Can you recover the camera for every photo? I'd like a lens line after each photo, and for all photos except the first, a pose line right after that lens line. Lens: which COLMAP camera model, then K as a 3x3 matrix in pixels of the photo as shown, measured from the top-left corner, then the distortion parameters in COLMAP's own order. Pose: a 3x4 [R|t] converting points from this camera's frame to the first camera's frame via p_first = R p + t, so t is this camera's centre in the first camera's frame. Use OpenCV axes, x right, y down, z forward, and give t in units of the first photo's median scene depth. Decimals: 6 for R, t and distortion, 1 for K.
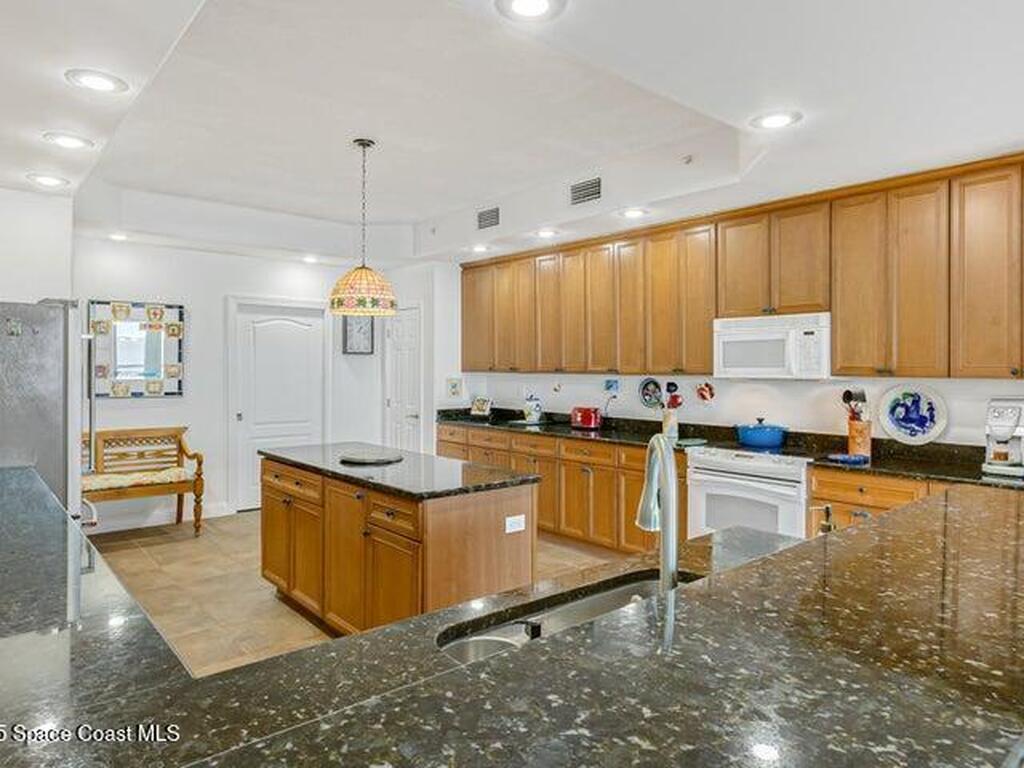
lens RADIAL K [[660.1, 0, 489.2], [0, 660.1, 380.7], [0, 0, 1]] dist [0.003413, 0.000074]
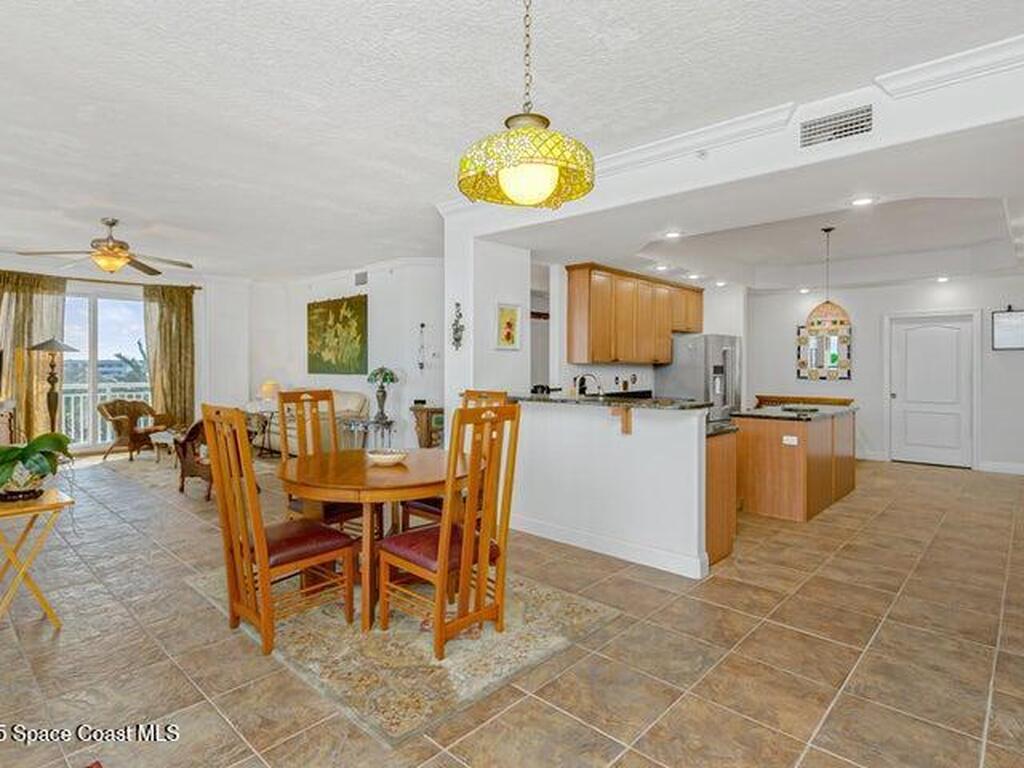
lens RADIAL K [[559.0, 0, 508.9], [0, 559.0, 361.9], [0, 0, 1]] dist [0.000040, -0.001813]
pose [[0.139361, -0.010211, -0.990189, 0.769947], [-0.020994, 0.999692, -0.013263, 0.014949], [0.990019, 0.022637, 0.139103, -0.015090]]
